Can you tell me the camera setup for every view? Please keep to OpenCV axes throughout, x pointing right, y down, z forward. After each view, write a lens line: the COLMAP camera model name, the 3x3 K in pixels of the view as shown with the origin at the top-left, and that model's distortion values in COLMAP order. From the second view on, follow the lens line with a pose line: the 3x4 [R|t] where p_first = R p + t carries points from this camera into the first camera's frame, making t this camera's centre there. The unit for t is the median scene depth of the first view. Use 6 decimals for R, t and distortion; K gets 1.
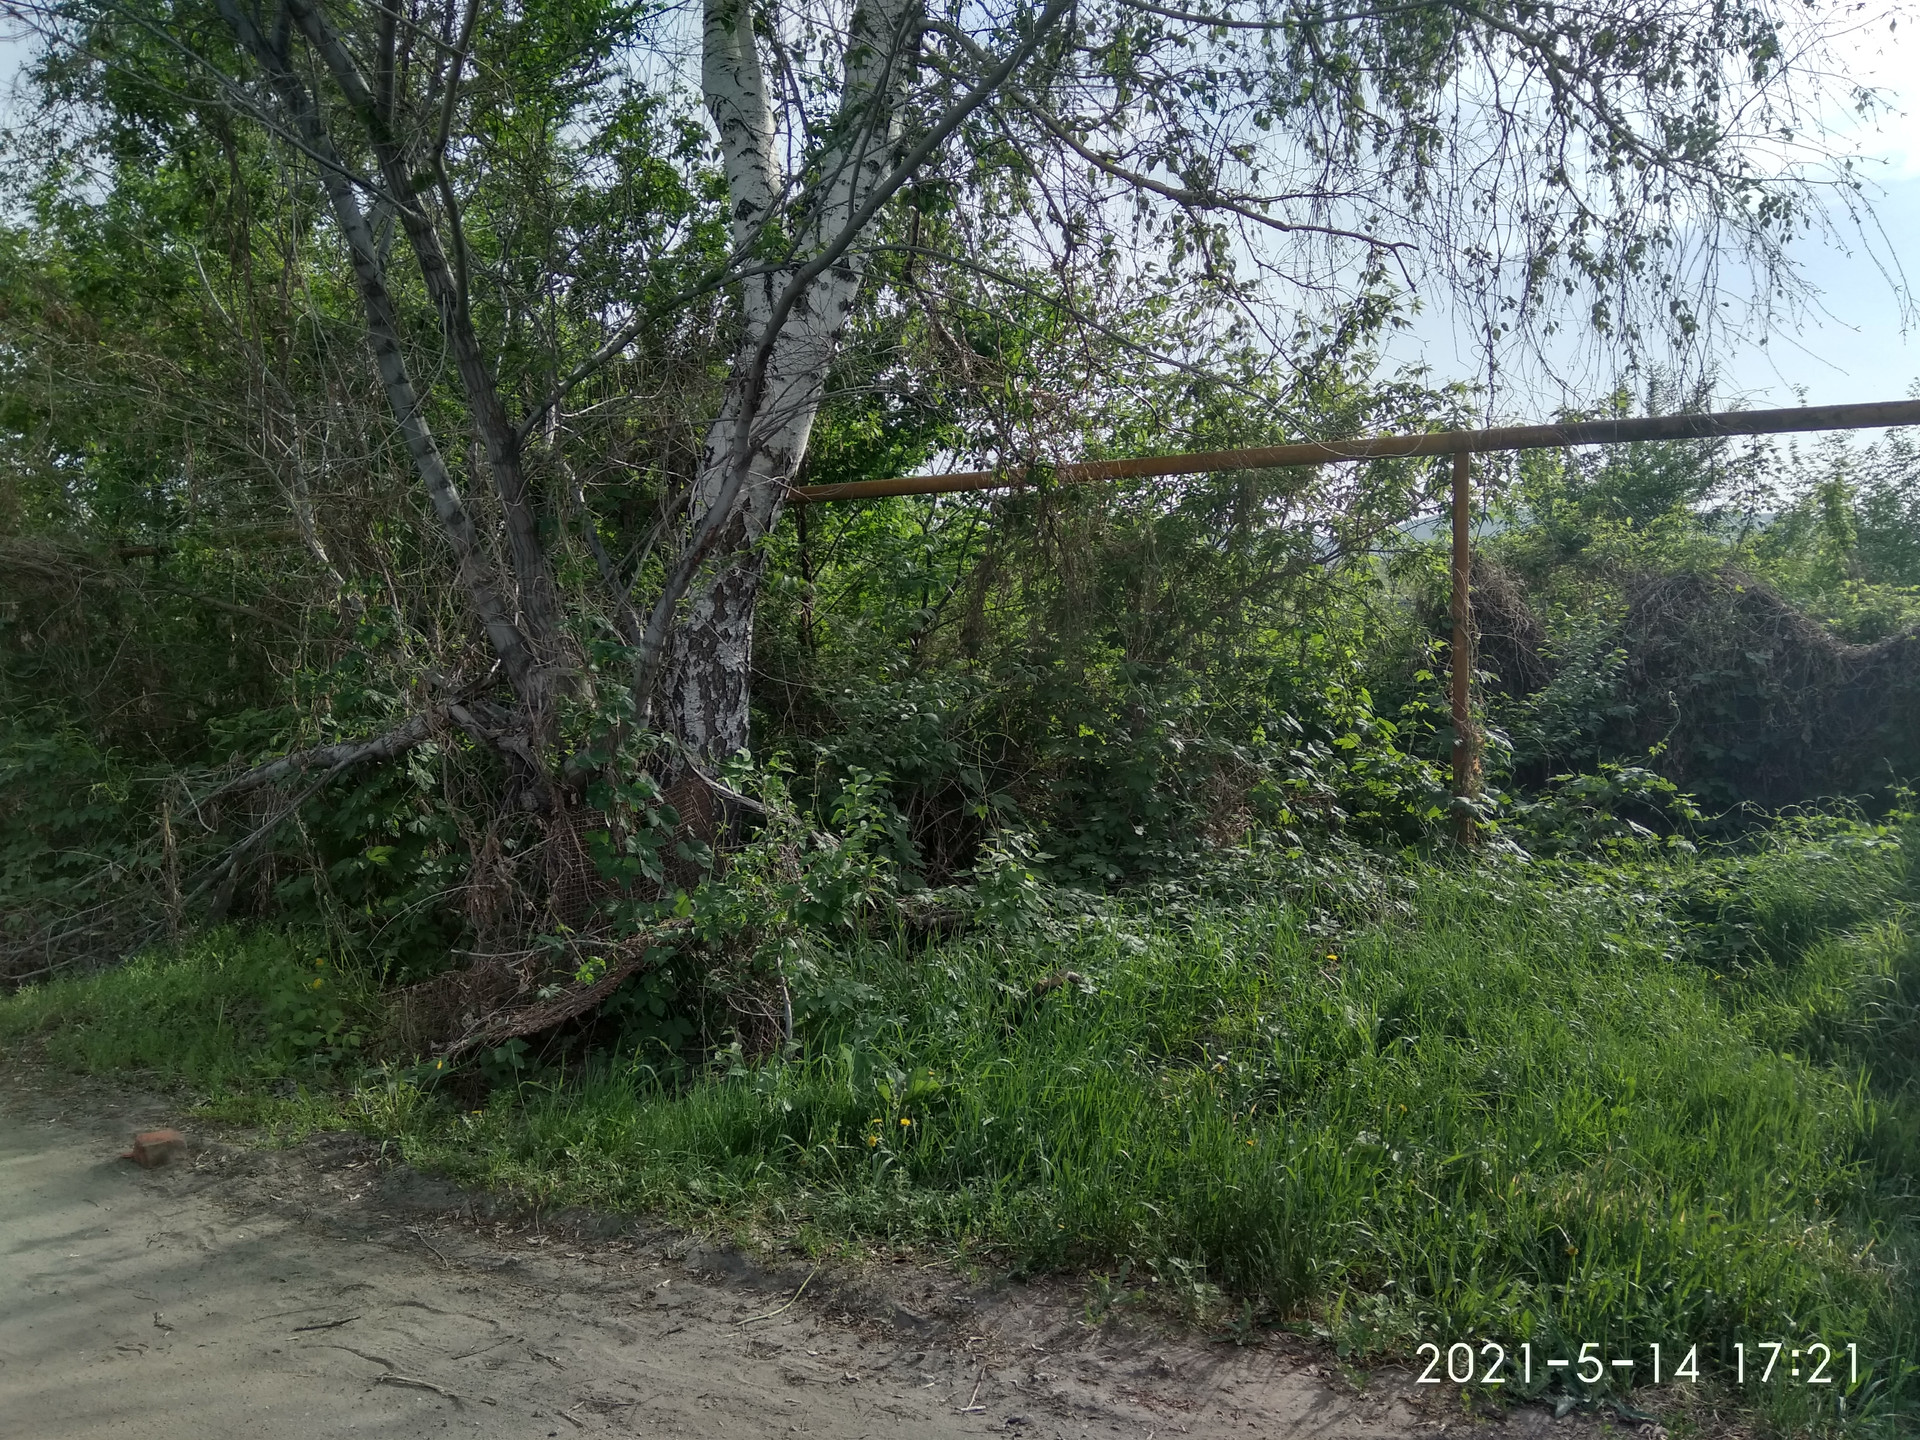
lens RADIAL K [[1490.4, 0, 969.1], [0, 1490.4, 719.6], [0, 0, 1]] dist [0.041547, -0.052507]
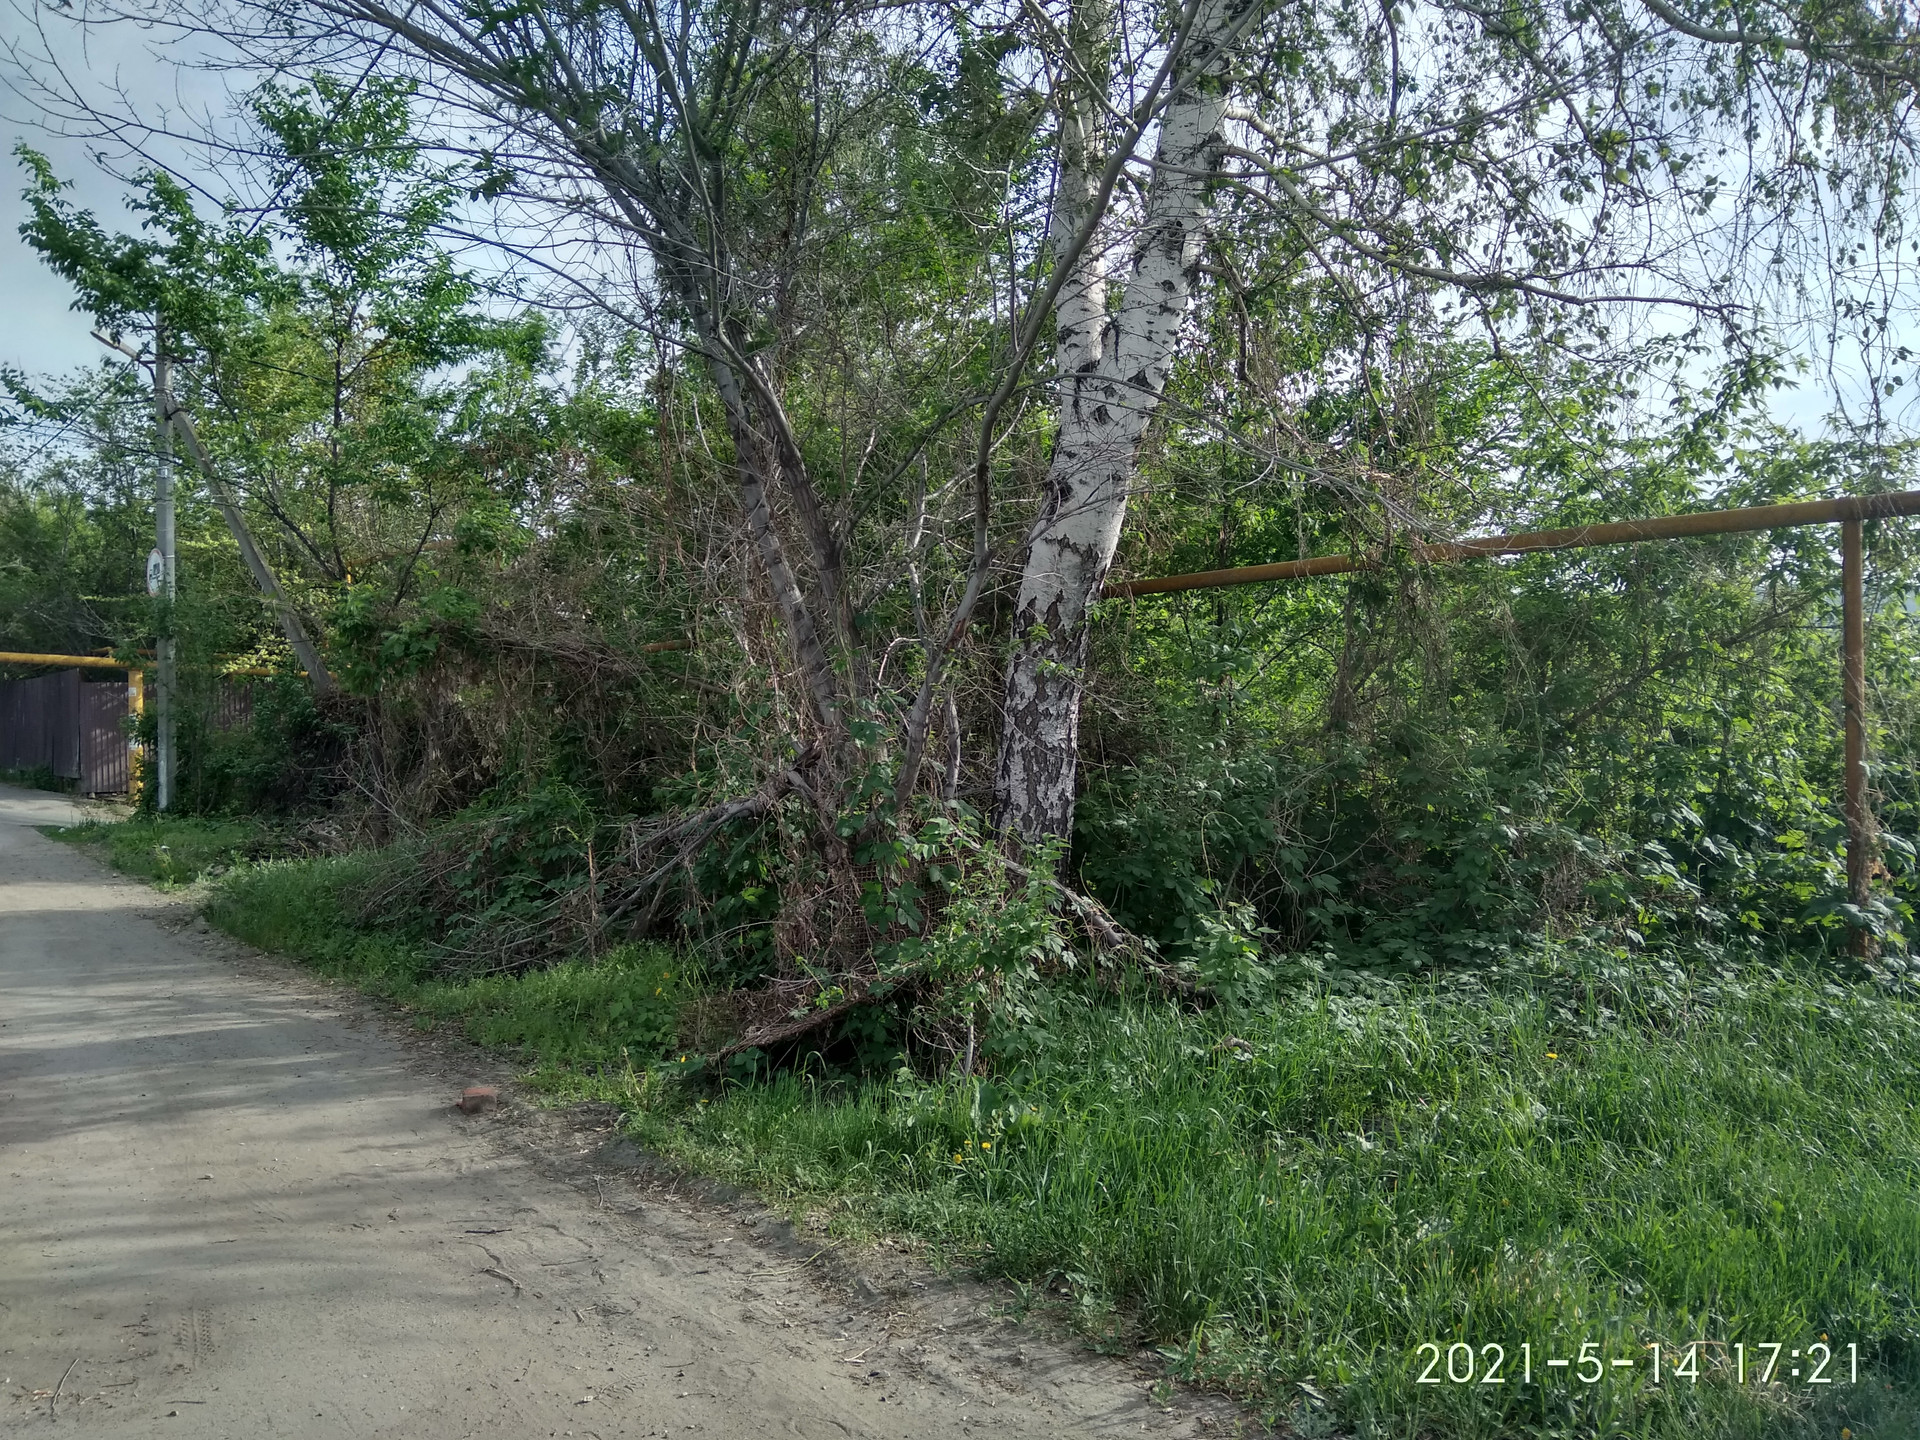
lens RADIAL K [[1490.4, 0, 953.3], [0, 1490.4, 711.2], [0, 0, 1]] dist [0.041547, -0.052507]
pose [[0.921987, 0.009139, -0.387114, 0.201870], [-0.031199, 0.998224, -0.050742, -0.000668], [0.385962, 0.058861, 0.920635, -0.040085]]
